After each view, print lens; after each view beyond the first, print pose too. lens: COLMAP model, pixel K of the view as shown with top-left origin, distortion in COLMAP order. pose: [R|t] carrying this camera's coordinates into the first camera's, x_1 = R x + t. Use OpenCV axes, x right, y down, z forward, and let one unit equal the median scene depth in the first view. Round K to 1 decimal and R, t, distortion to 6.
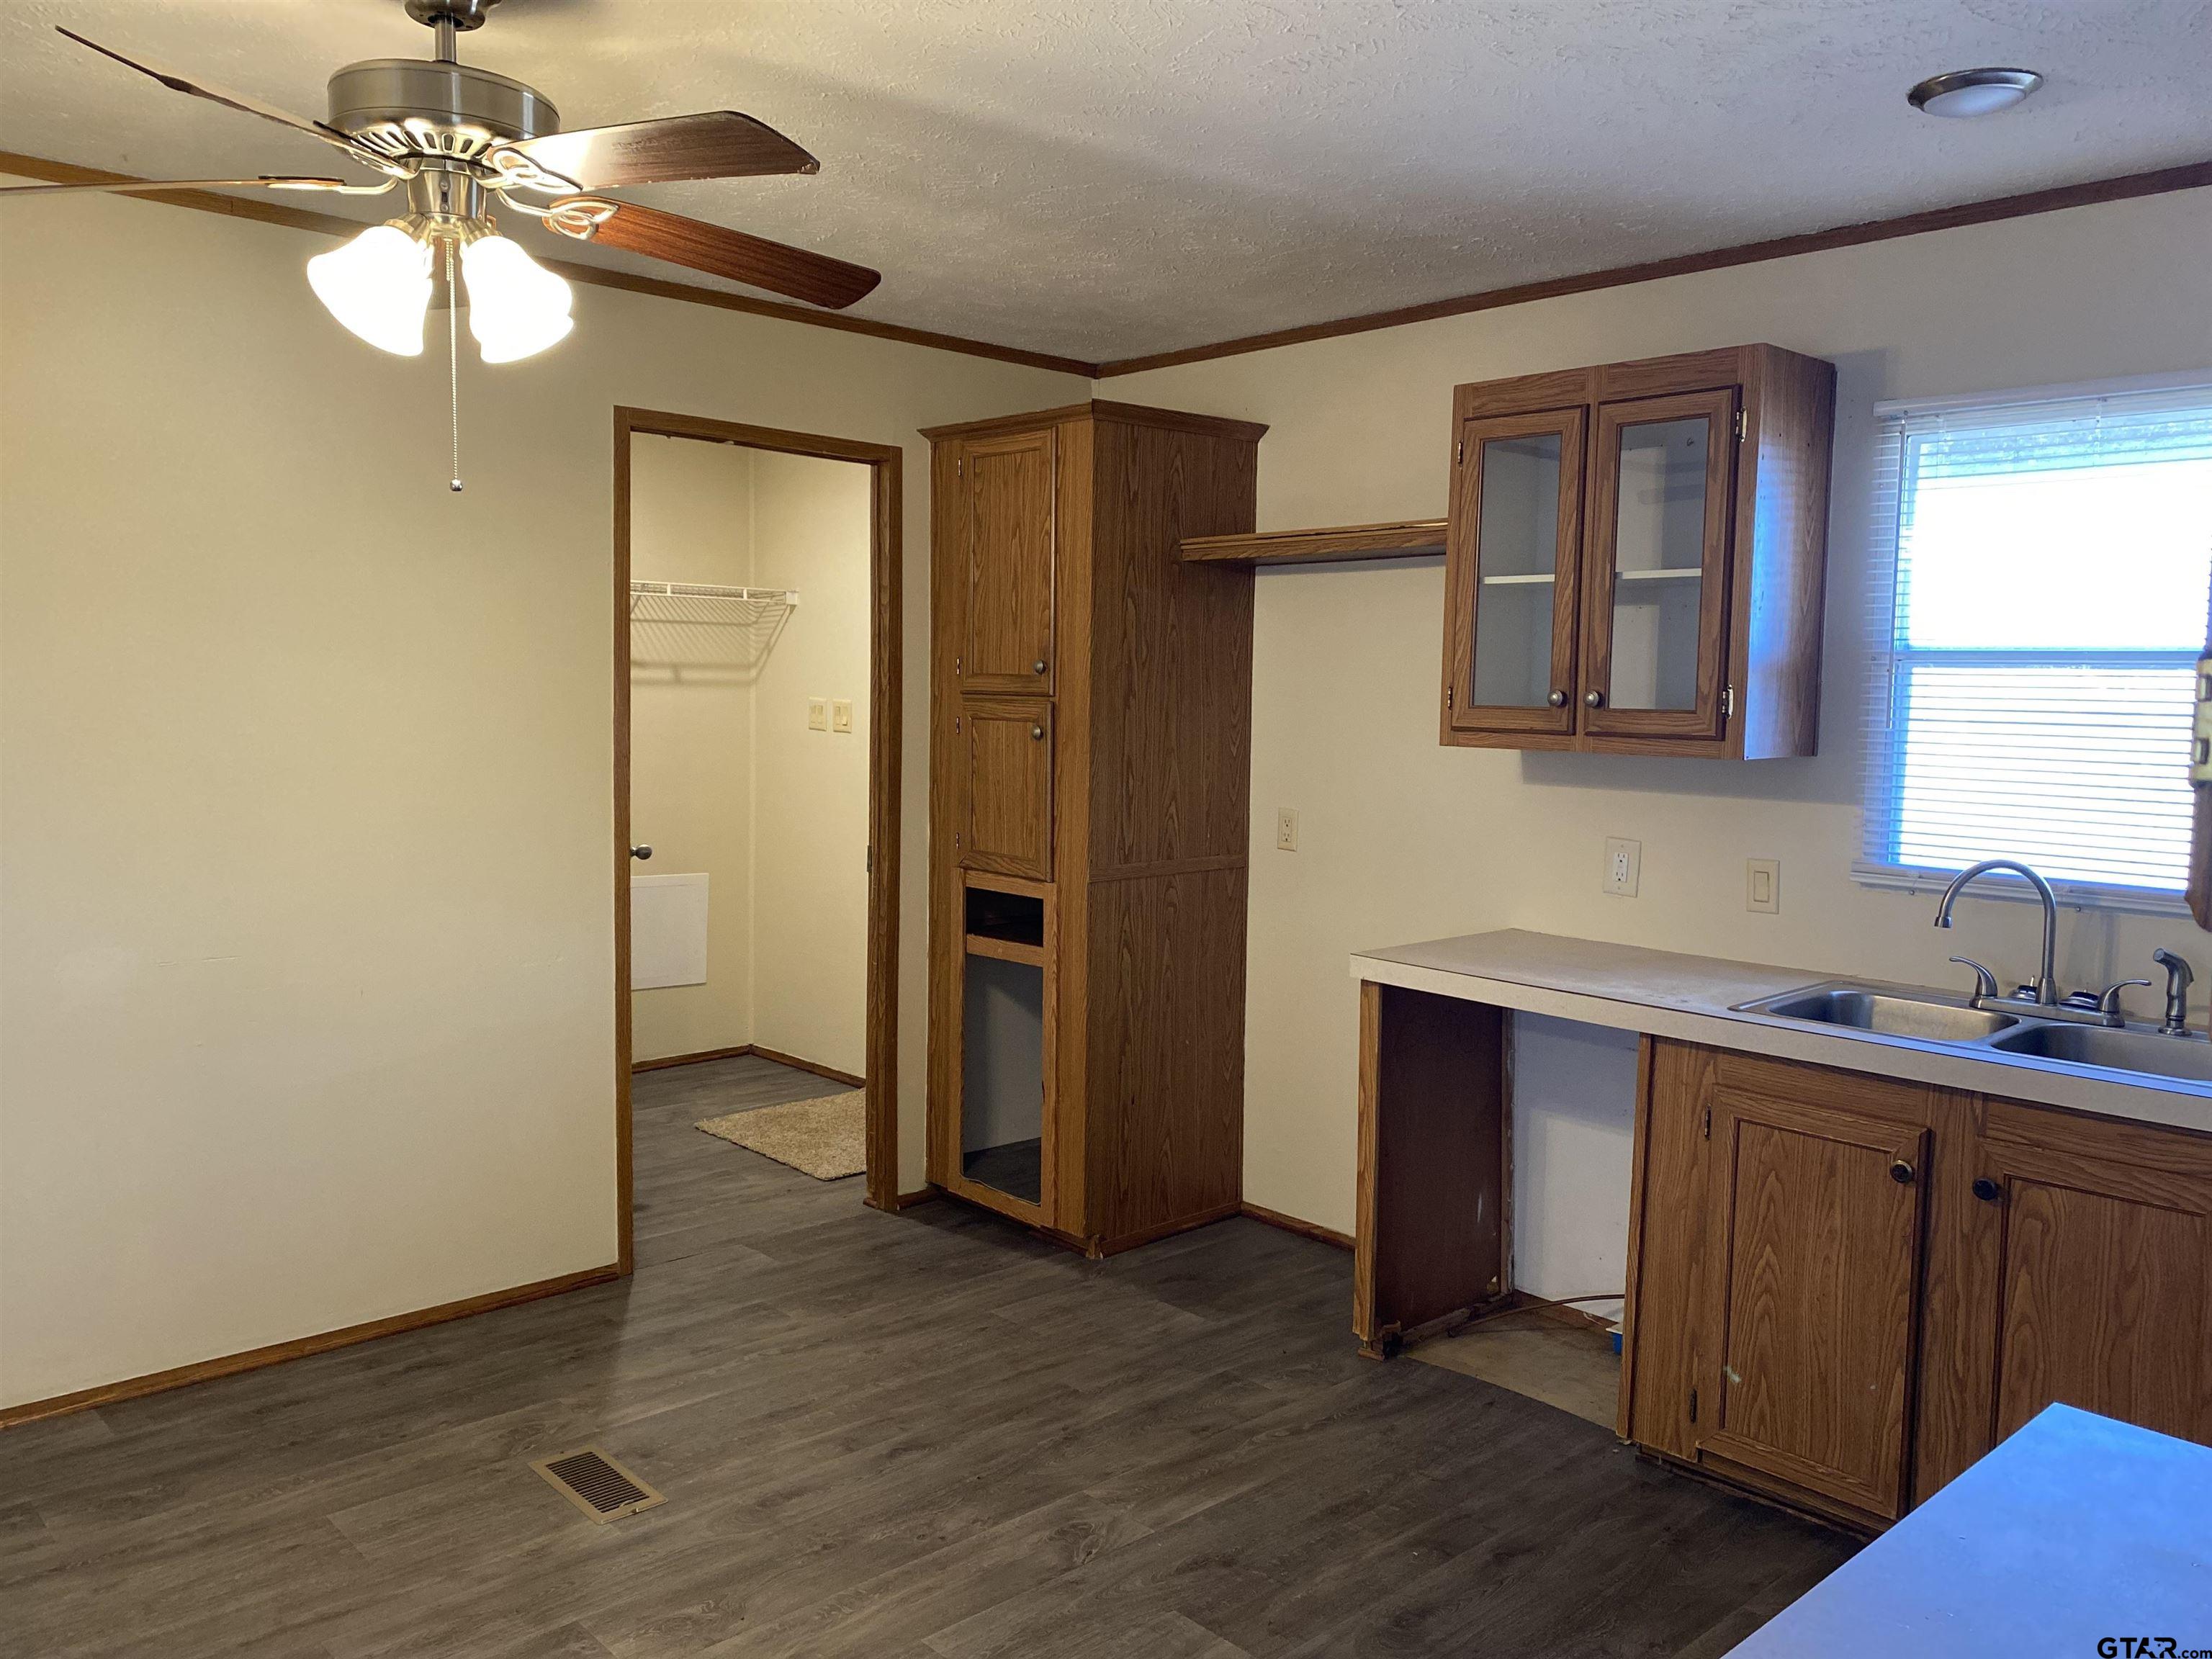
lens RADIAL K [[1709.5, 0, 1150.4], [0, 1709.5, 838.9], [0, 0, 1]] dist [0.016332, 0.003740]
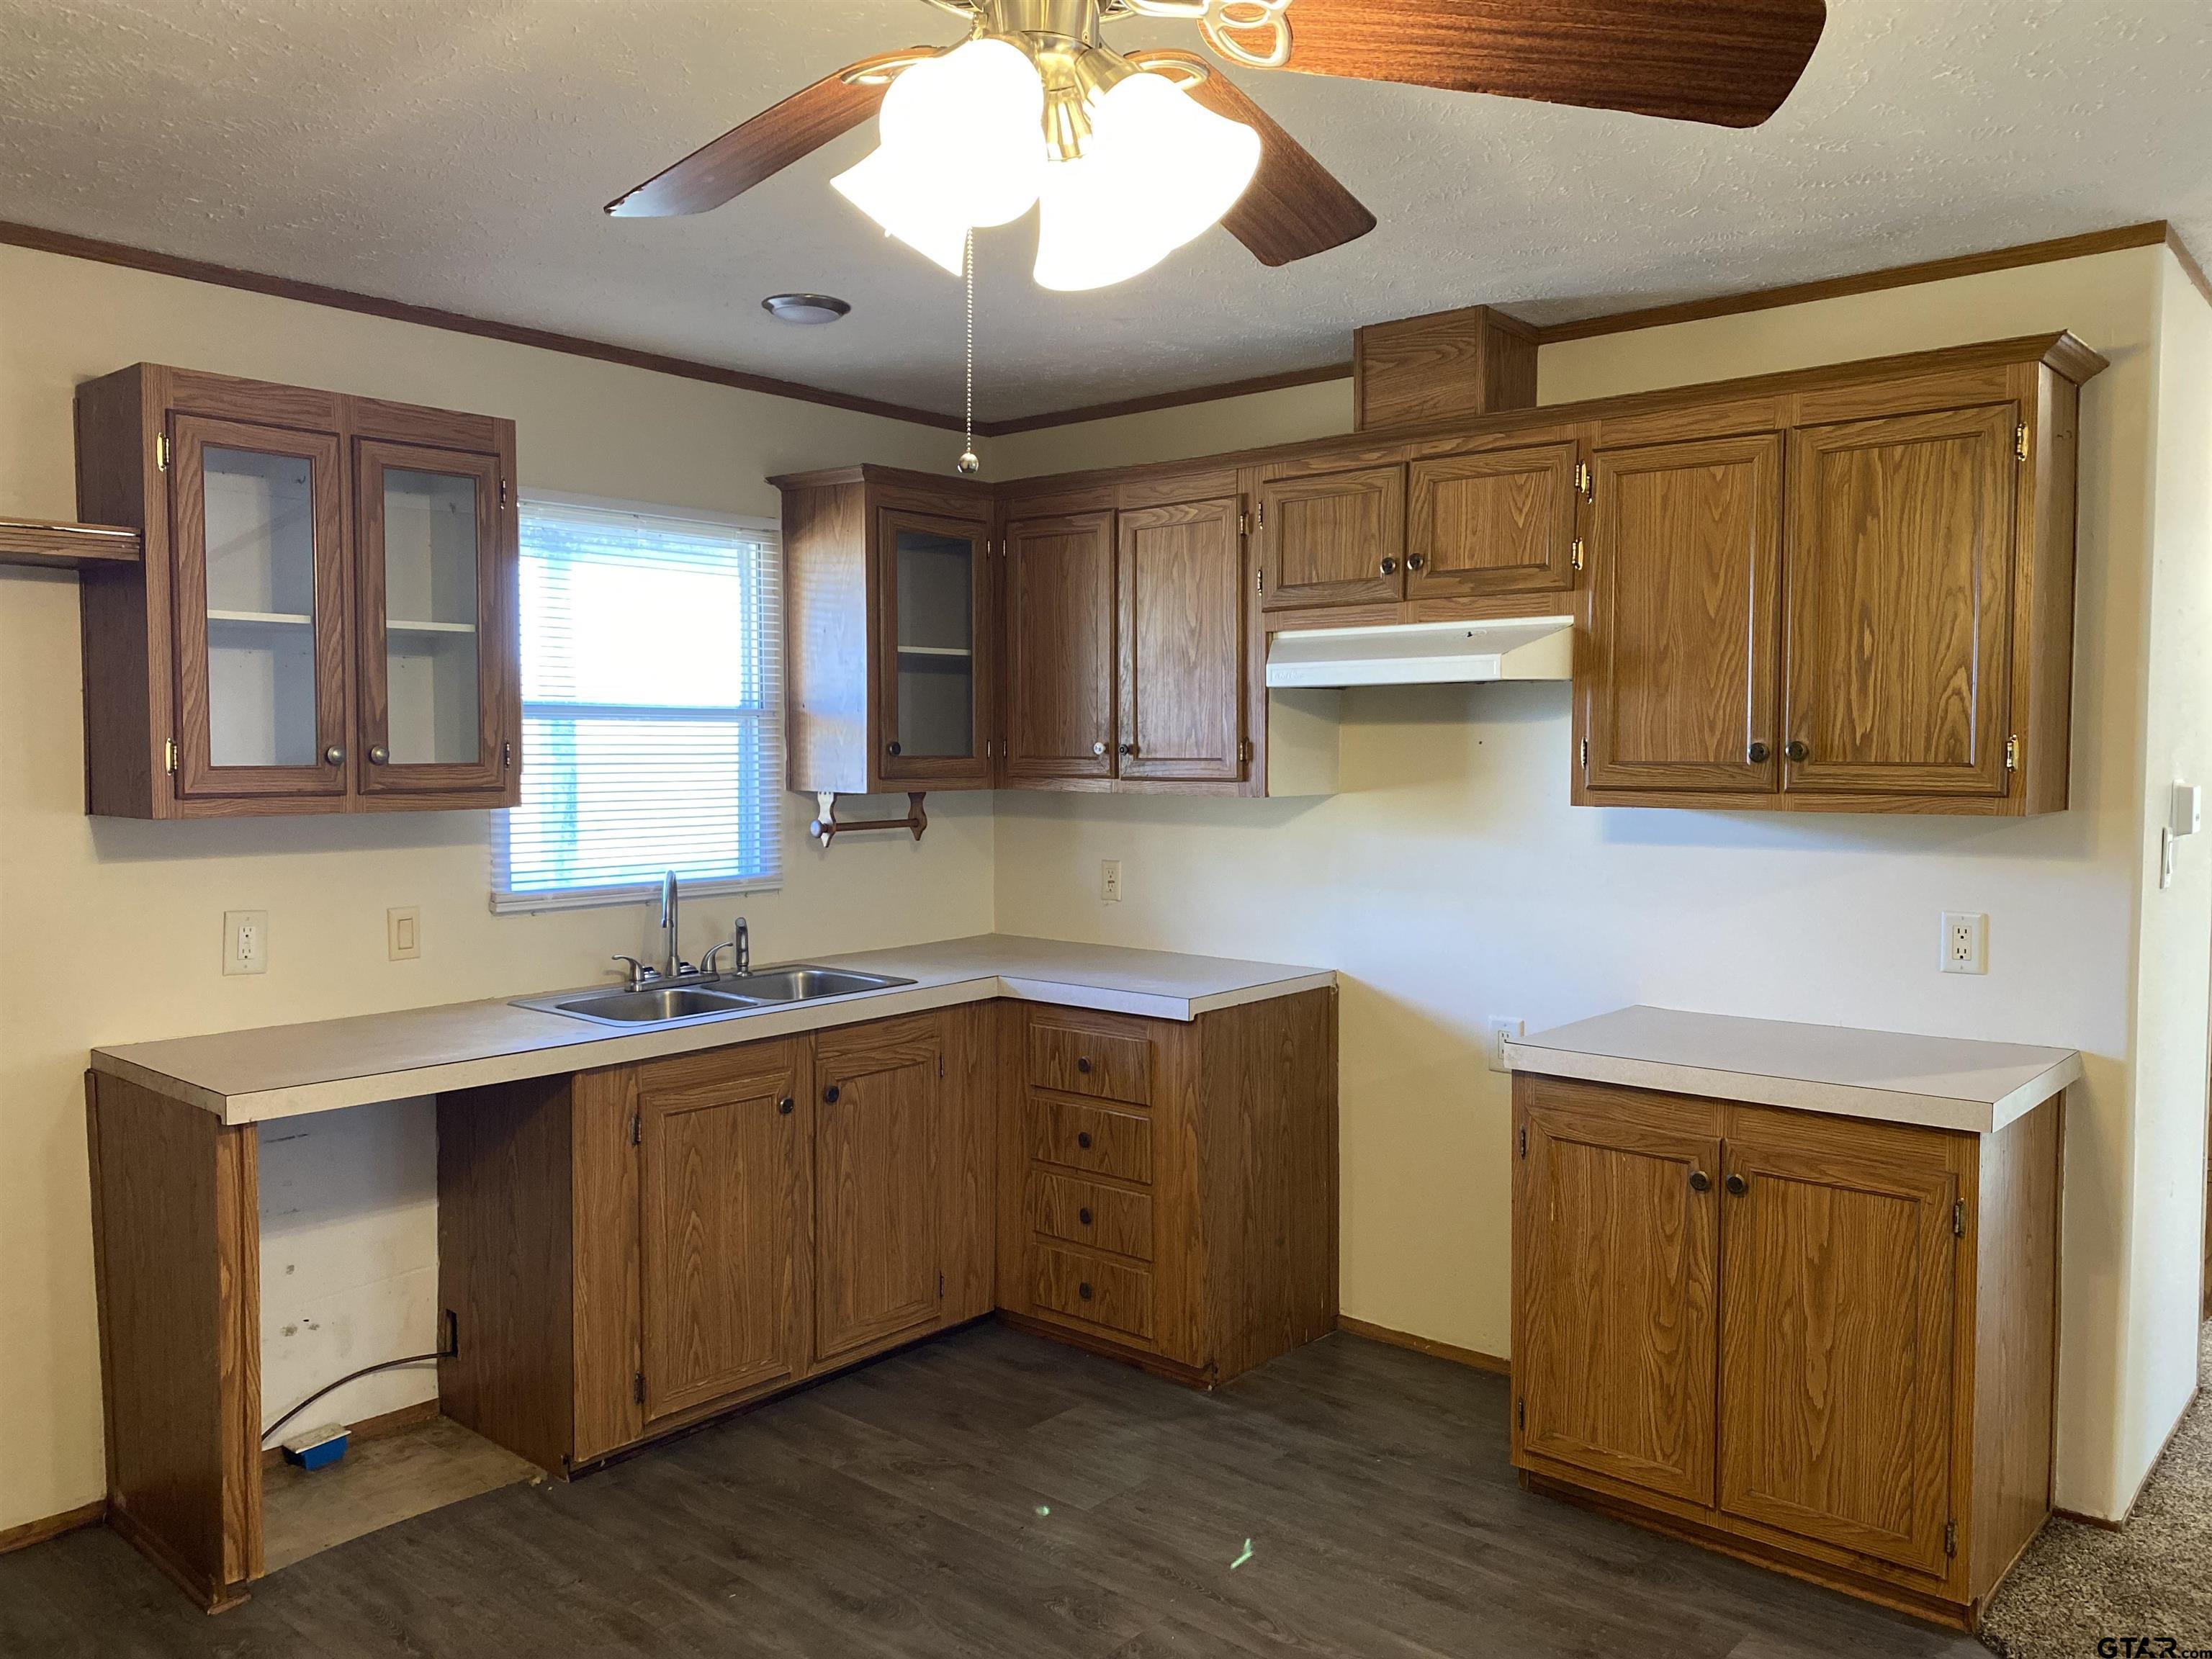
lens RADIAL K [[1671.1, 0, 1106.0], [0, 1671.1, 829.5], [0, 0, 1]] dist [0.011178, -0.002886]
pose [[-0.092104, -0.076884, 0.992777, -0.699904], [0.084705, 0.992796, 0.084744, -0.086630], [-0.992140, 0.091899, -0.084928, 0.701257]]
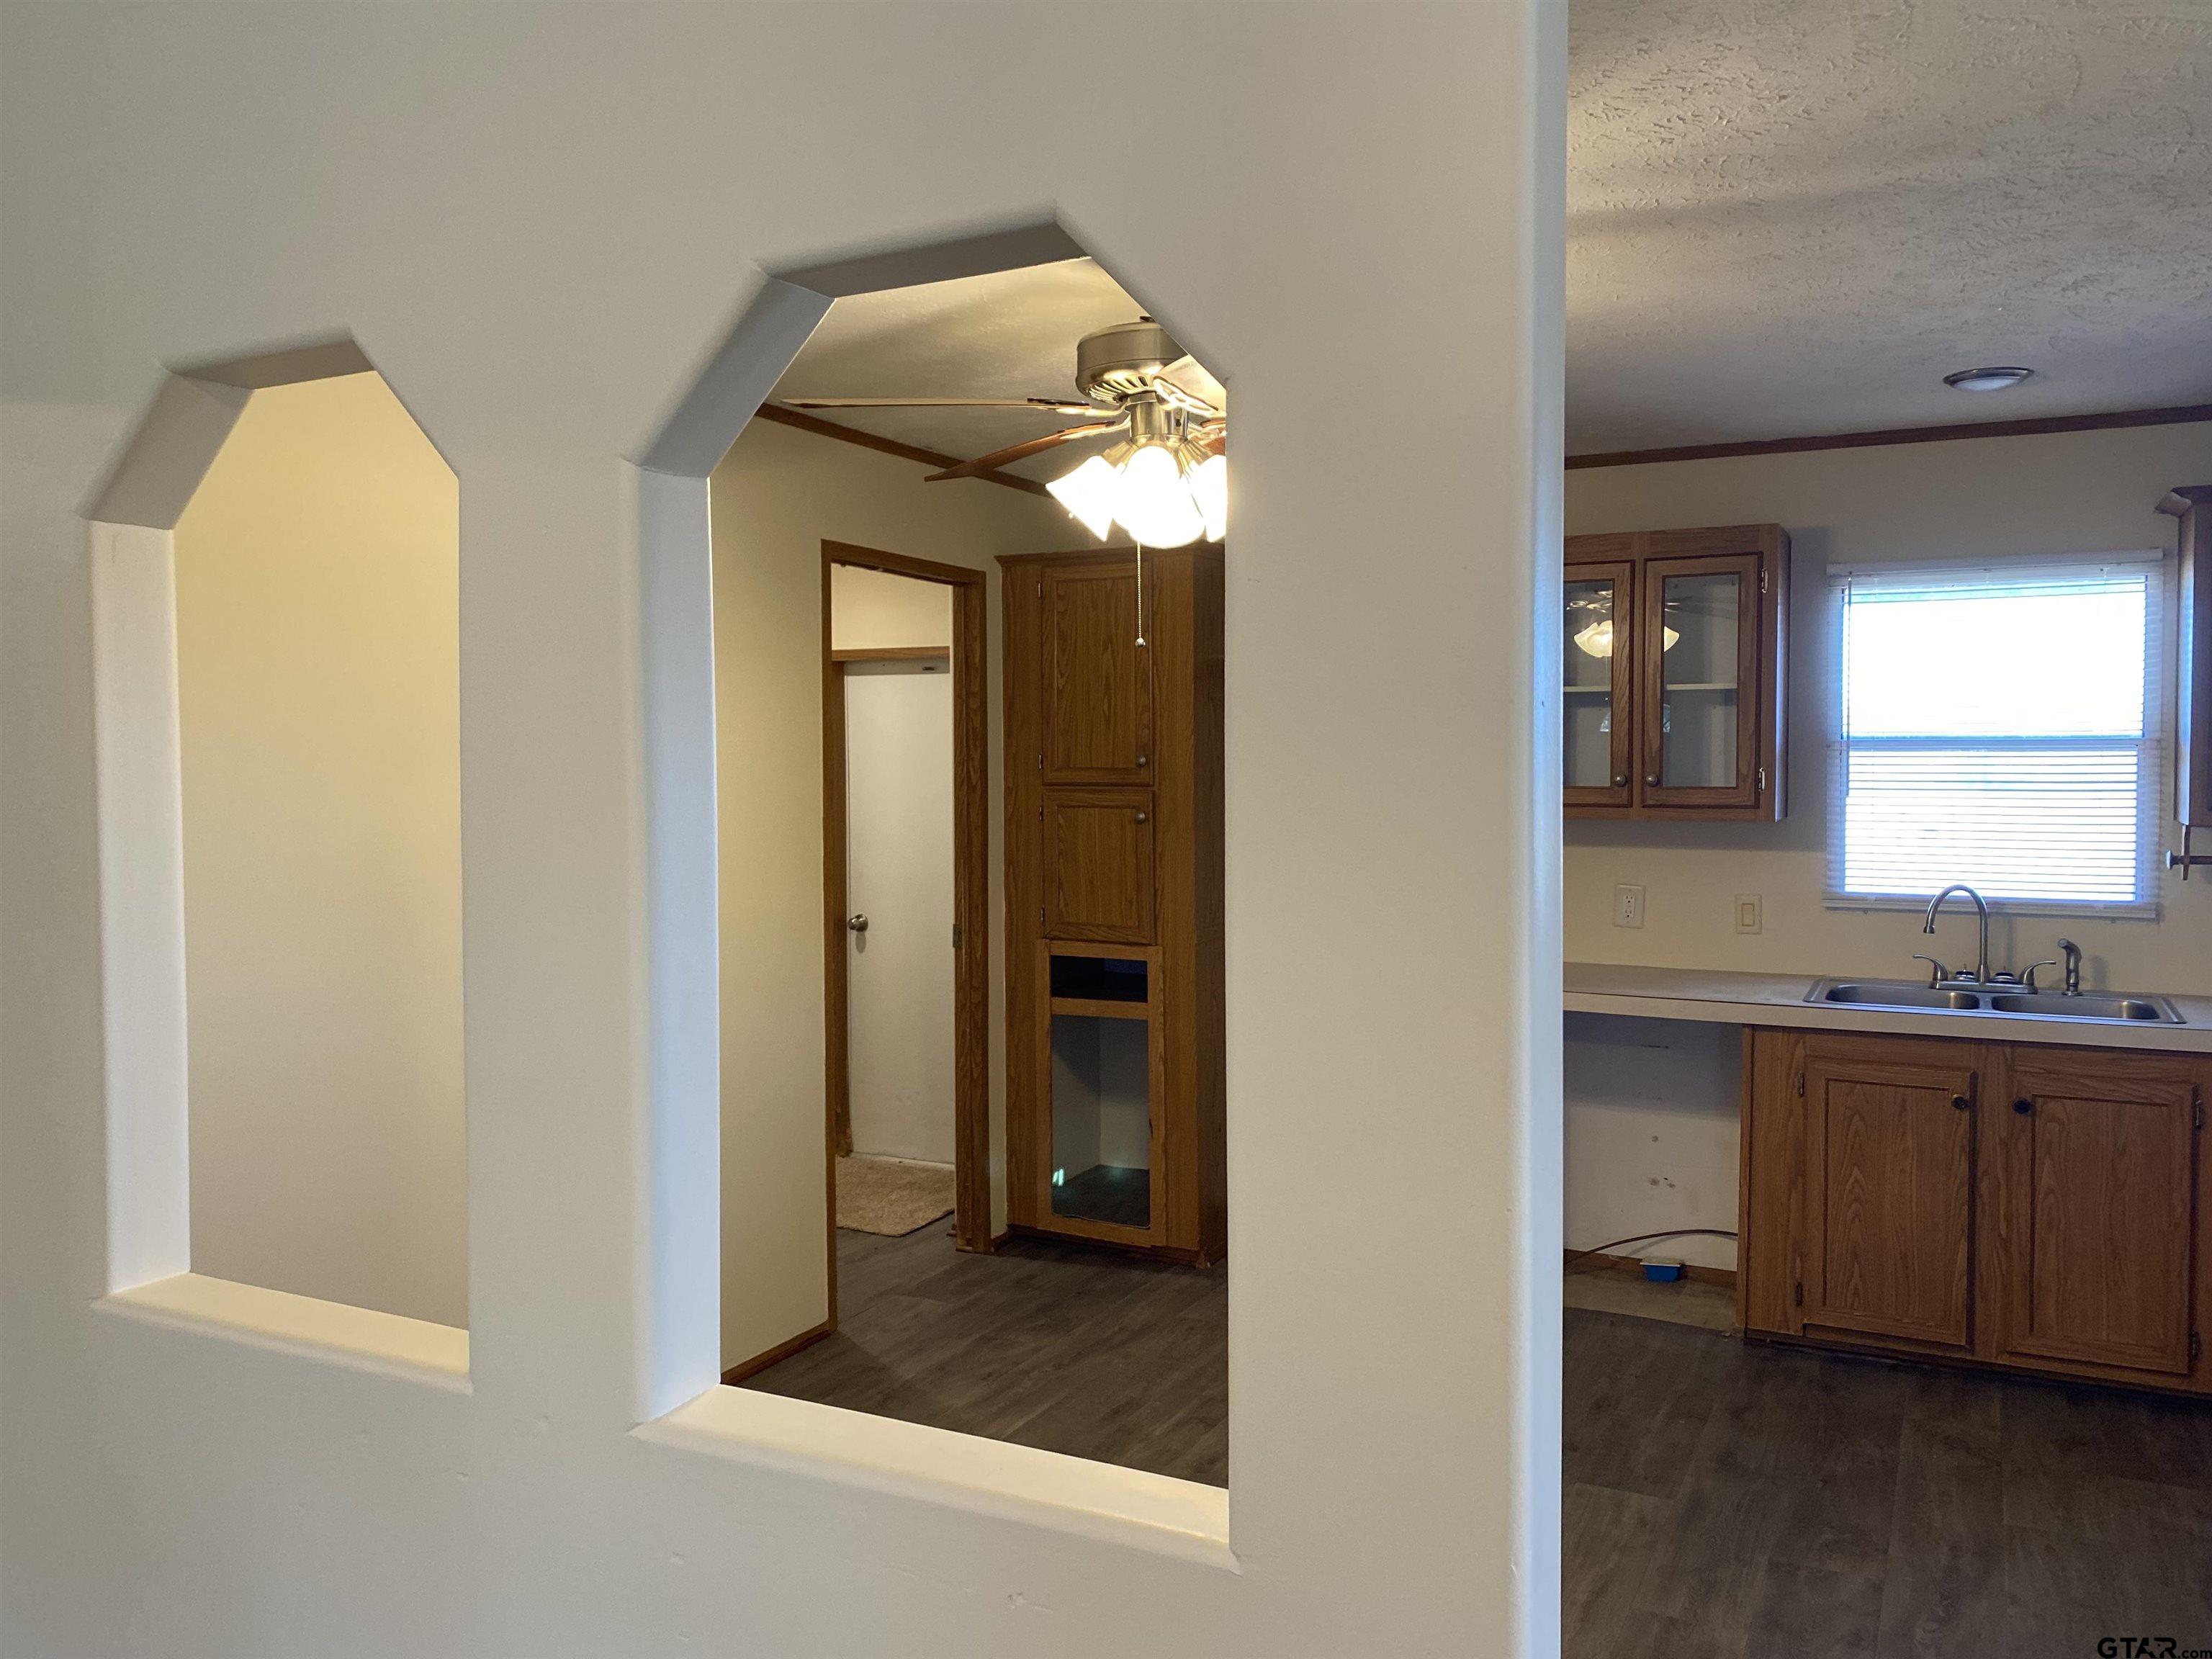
lens RADIAL K [[1726.2, 0, 1125.5], [0, 1726.2, 824.8], [0, 0, 1]] dist [0.006900, -0.004690]
pose [[0.941498, -0.037007, 0.334981, -0.589427], [0.051672, 0.998052, -0.034969, -0.021209], [-0.333034, 0.050232, 0.941576, -0.129315]]
